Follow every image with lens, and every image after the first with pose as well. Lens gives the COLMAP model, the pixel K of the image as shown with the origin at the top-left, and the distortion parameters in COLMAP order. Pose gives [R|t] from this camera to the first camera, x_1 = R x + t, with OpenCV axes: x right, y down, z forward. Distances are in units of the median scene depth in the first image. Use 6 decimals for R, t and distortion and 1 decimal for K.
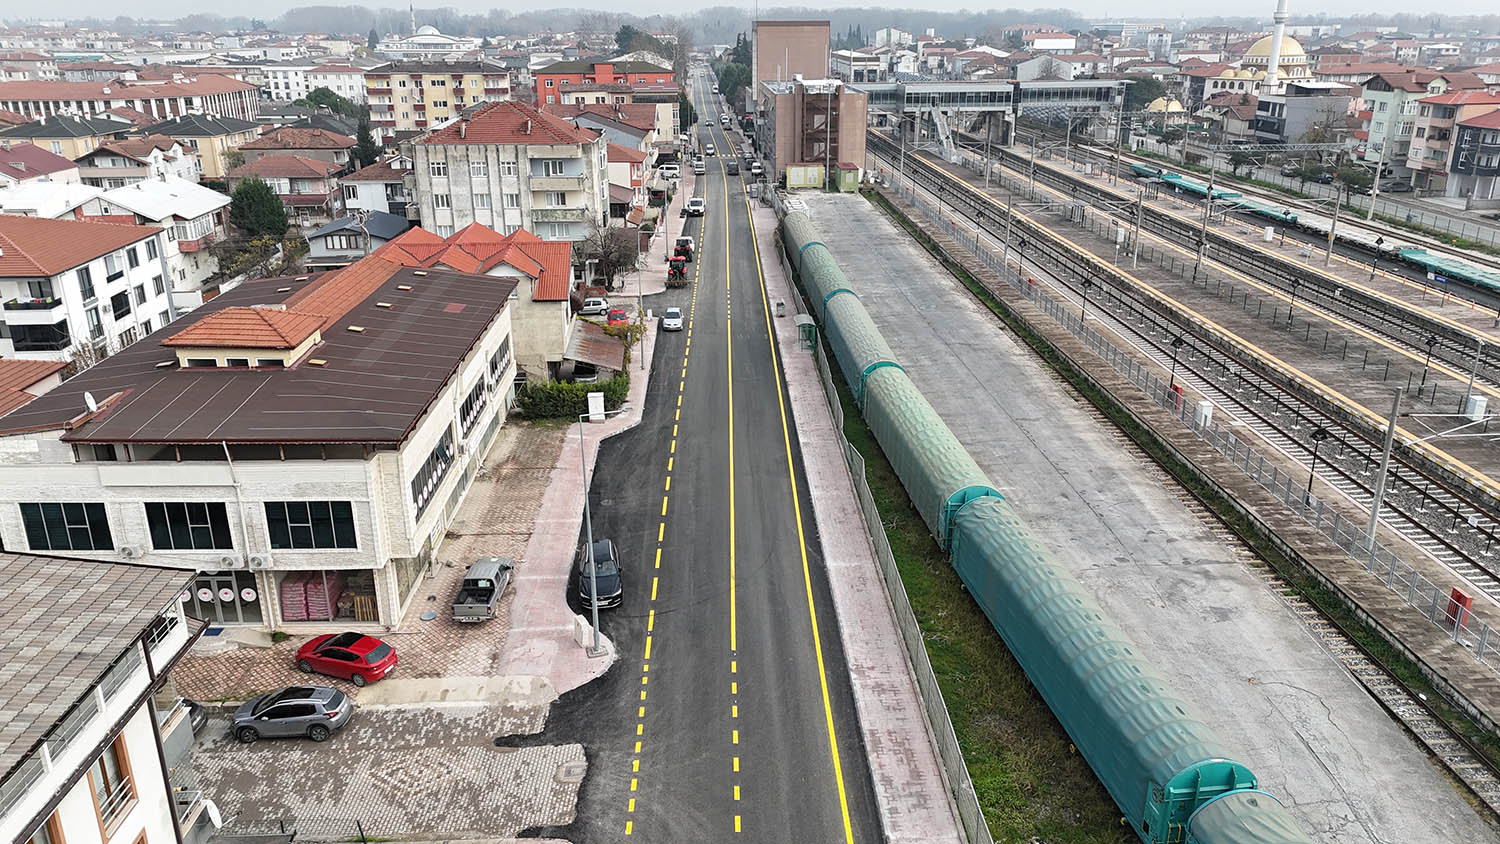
lens RADIAL K [[1015.0, 0, 771.7], [0, 1015.0, 373.3], [0, 0, 1]] dist [0.102290, -0.108933]
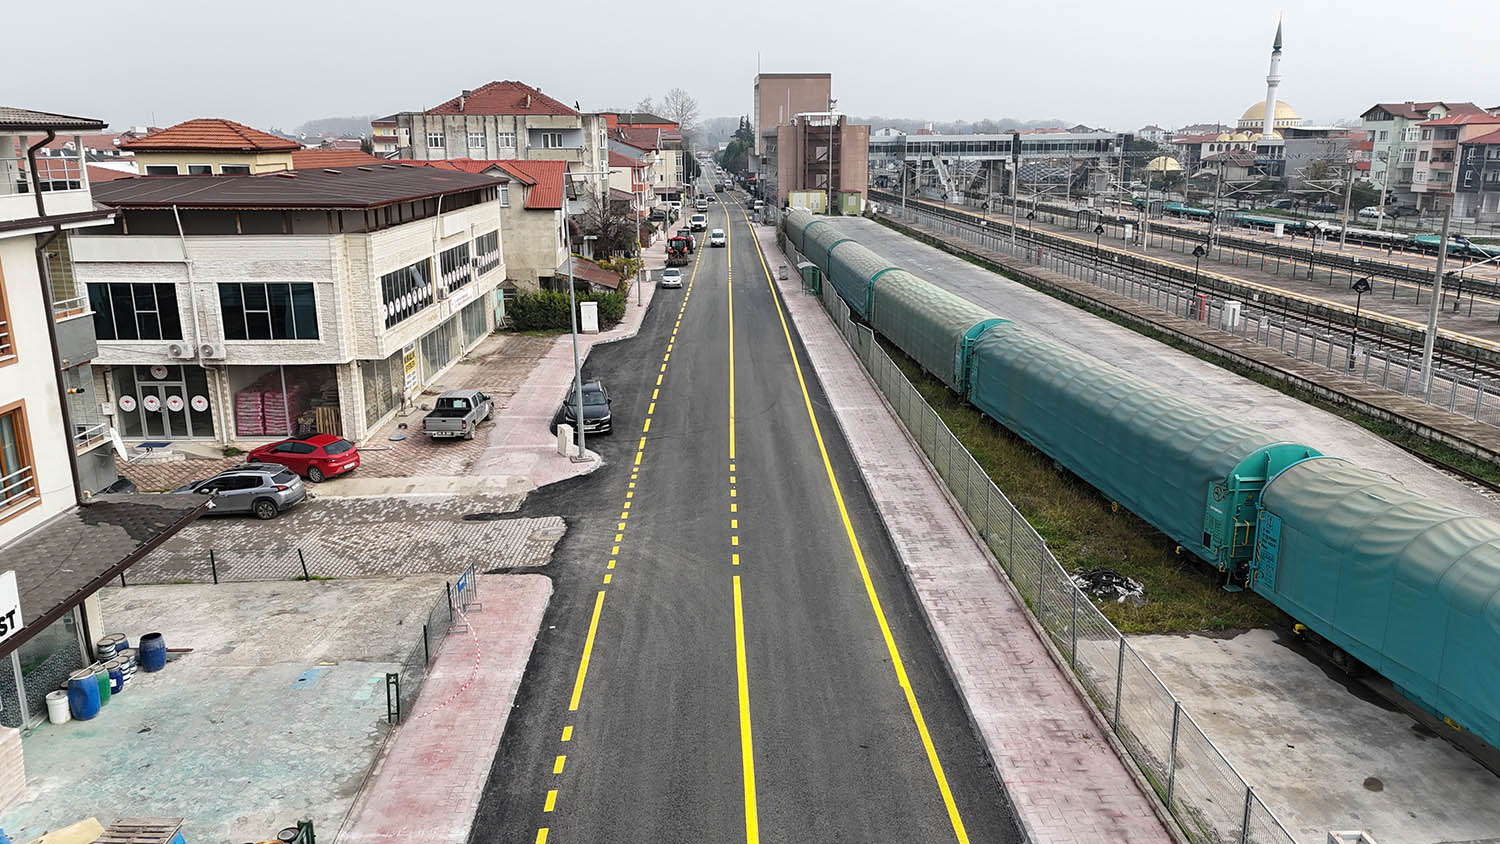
lens RADIAL K [[1015.0, 0, 771.7], [0, 1015.0, 373.3], [0, 0, 1]] dist [0.102290, -0.108933]
pose [[0.999997, -0.000951, -0.002425, 0.000002], [0.000733, 0.996092, -0.088314, 0.266619], [0.002500, 0.088312, 0.996090, 0.091629]]
